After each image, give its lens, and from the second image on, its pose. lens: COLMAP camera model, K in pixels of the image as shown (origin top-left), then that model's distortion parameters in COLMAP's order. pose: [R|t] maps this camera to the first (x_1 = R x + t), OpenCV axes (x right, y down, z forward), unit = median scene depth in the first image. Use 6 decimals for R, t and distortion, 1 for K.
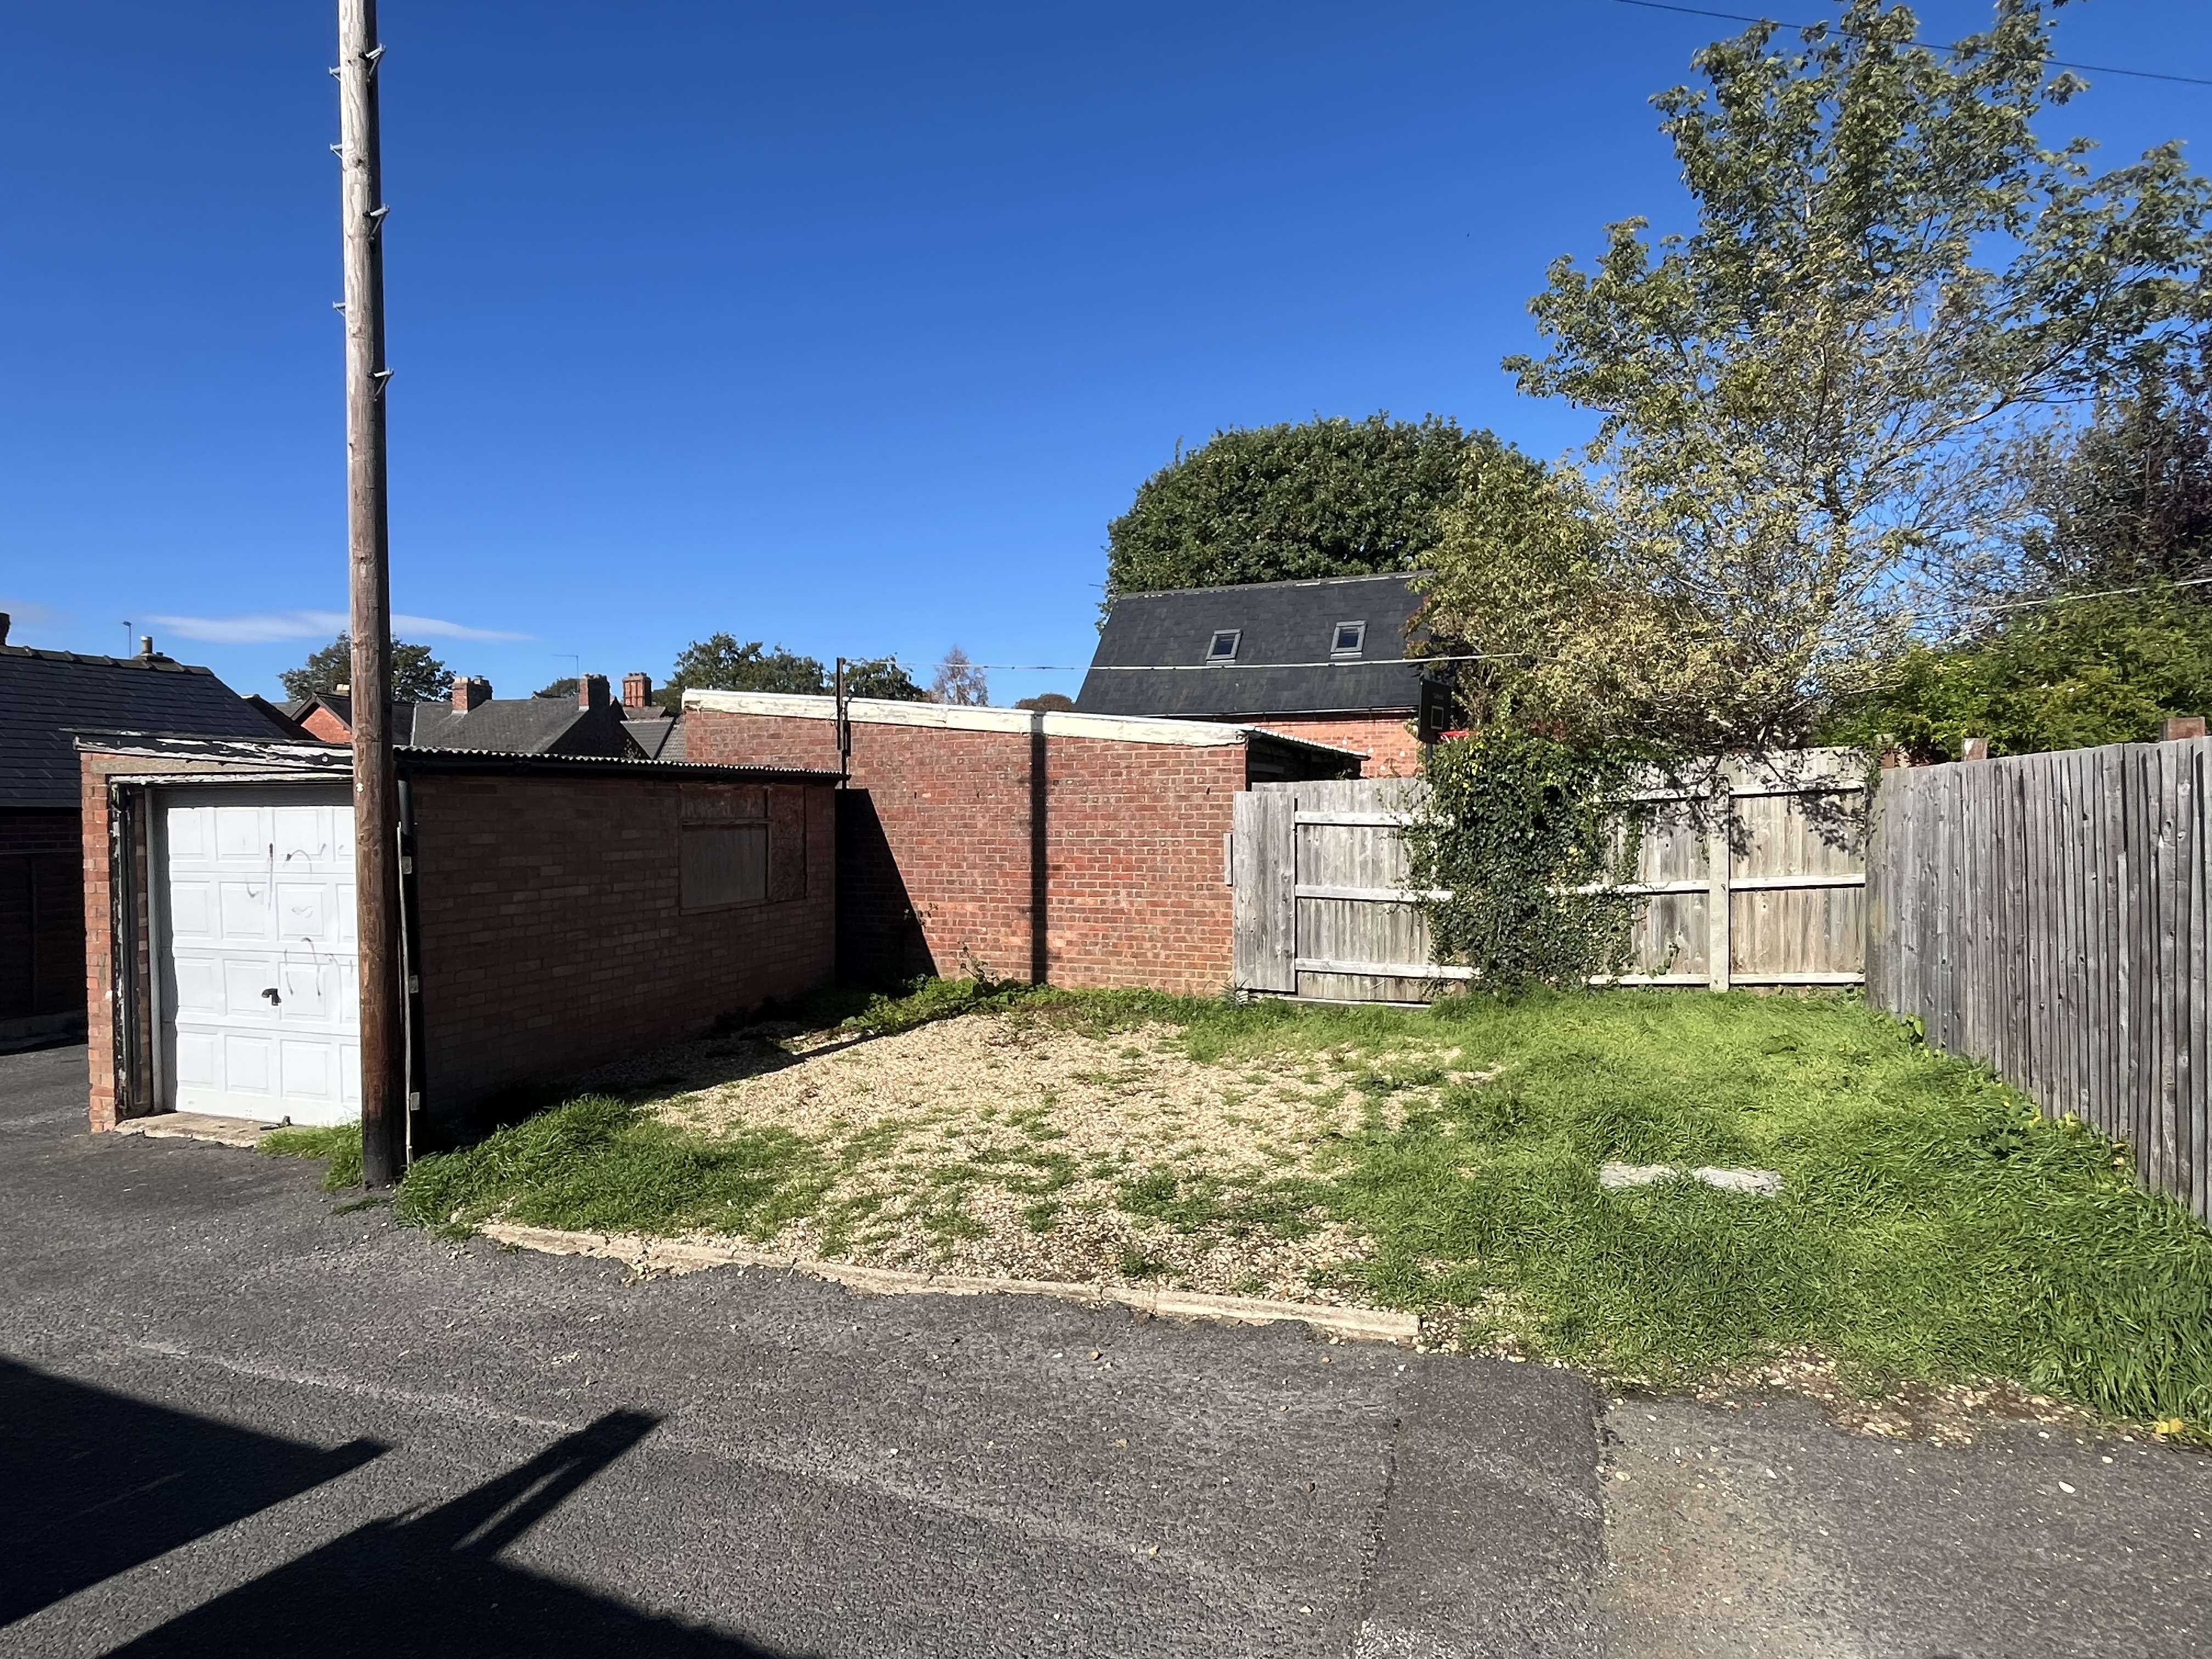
lens RADIAL K [[1152.7, 0, 1105.6], [0, 1152.7, 822.5], [0, 0, 1]] dist [-0.000854, -0.000799]
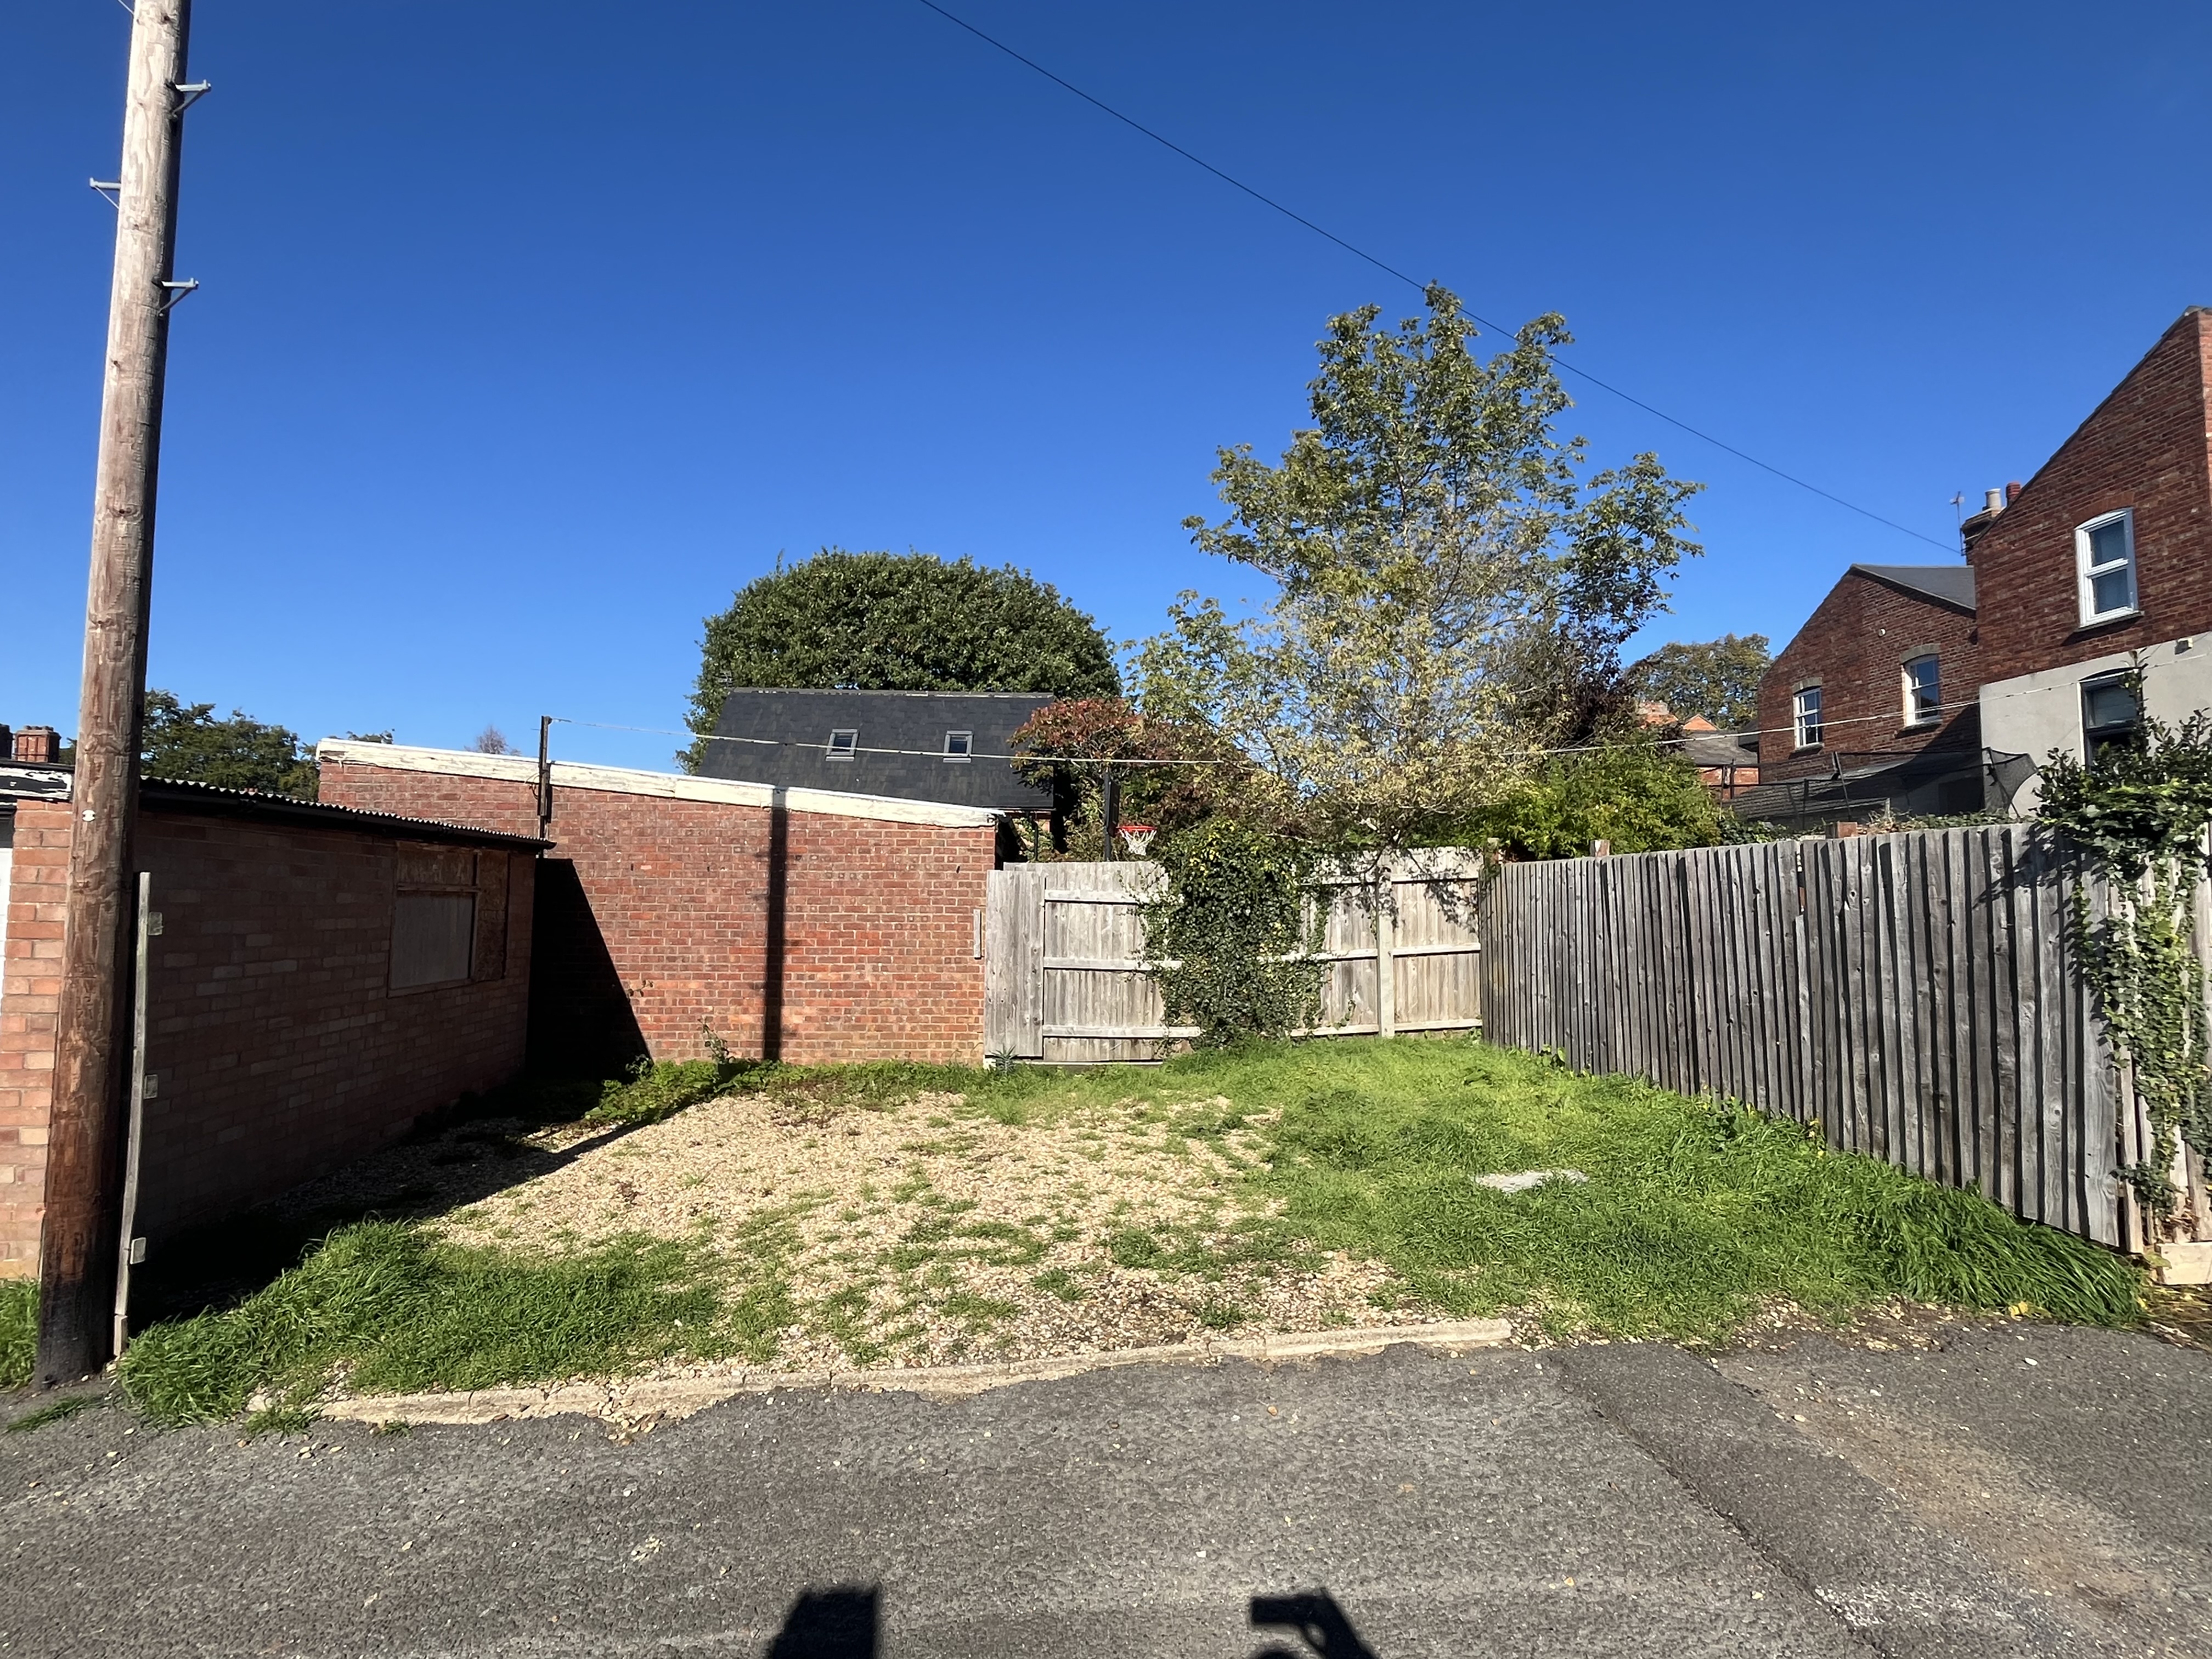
lens RADIAL K [[1030.5, 0, 1105.5], [0, 1030.5, 829.1], [0, 0, 1]] dist [-0.002783, -0.000407]
pose [[0.908141, 0.044067, 0.416338, -0.230232], [-0.009466, 0.996352, -0.084811, 0.018638], [-0.418557, 0.073080, 0.905246, 0.098621]]
